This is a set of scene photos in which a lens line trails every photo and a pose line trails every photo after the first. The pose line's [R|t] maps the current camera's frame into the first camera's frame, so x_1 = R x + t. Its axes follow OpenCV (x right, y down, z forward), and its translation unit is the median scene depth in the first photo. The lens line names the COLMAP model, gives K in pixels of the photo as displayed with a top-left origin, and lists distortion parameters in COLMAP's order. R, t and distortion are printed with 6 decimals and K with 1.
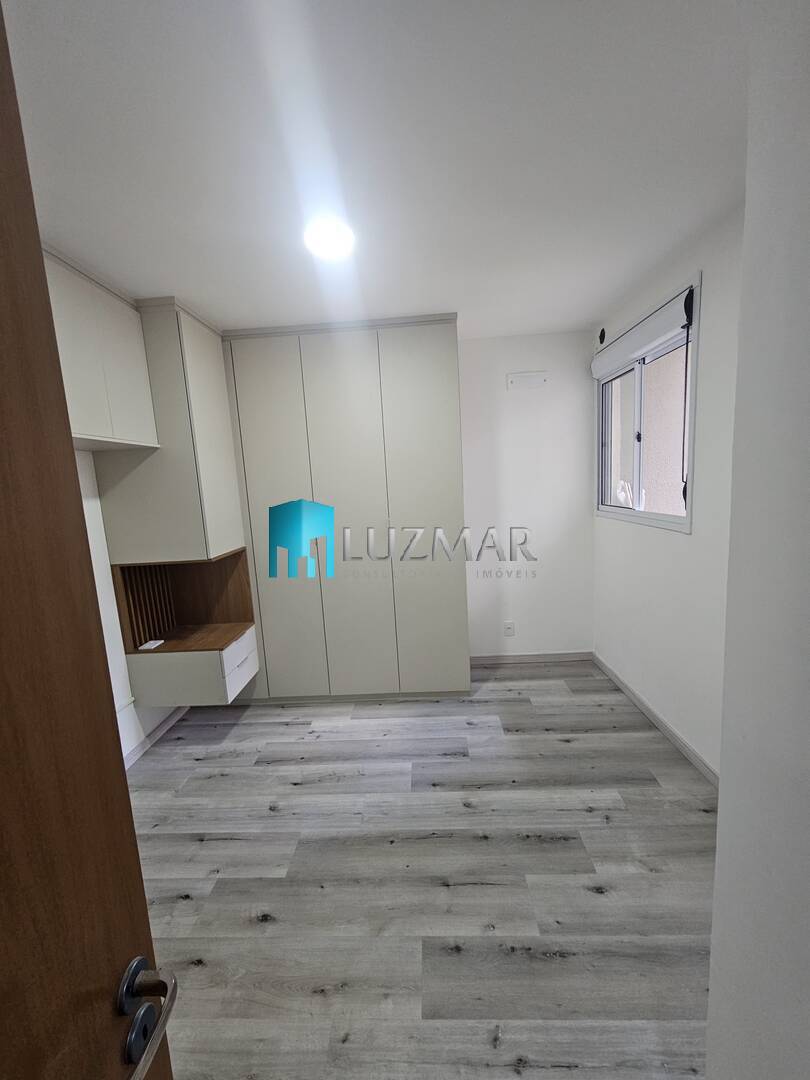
lens RADIAL K [[447.0, 0, 403.0], [0, 447.0, 544.3], [0, 0, 1]] dist [-0.001738, 0.000900]
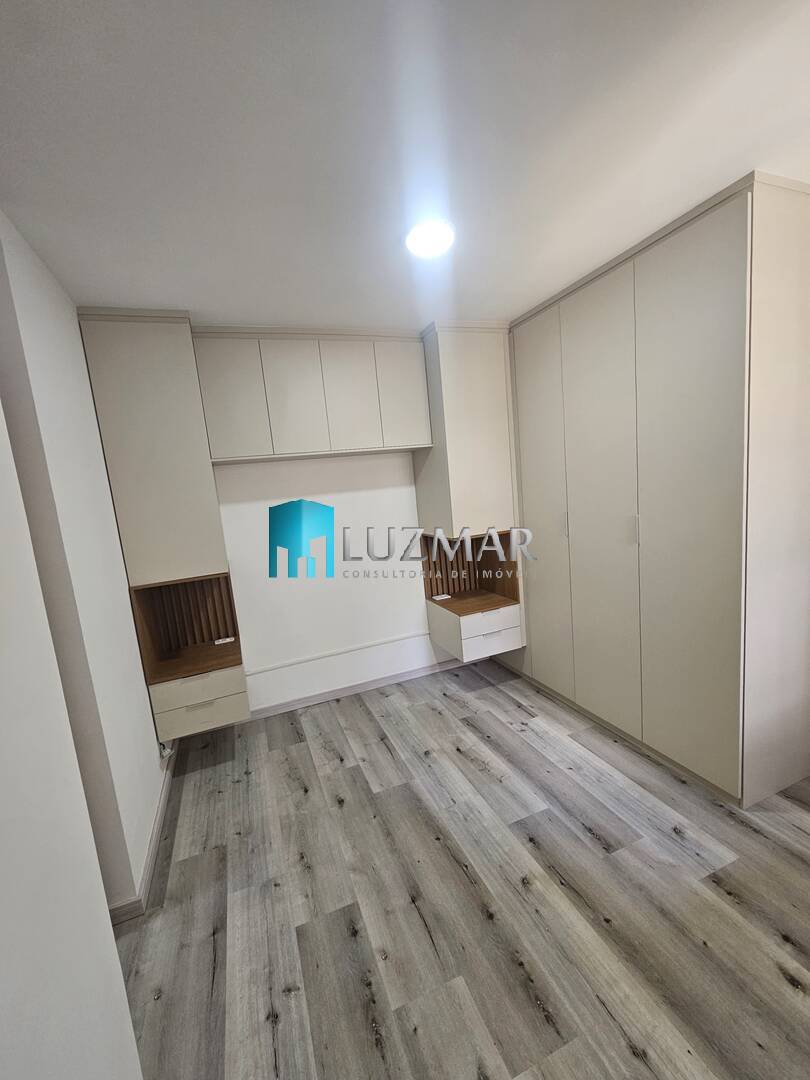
lens RADIAL K [[447.0, 0, 403.0], [0, 447.0, 544.3], [0, 0, 1]] dist [-0.001738, 0.000900]
pose [[0.405182, 0.145504, -0.902583, 0.687795], [-0.060010, 0.989358, 0.132554, -0.118145], [0.912264, 0.000456, 0.409602, 0.453820]]
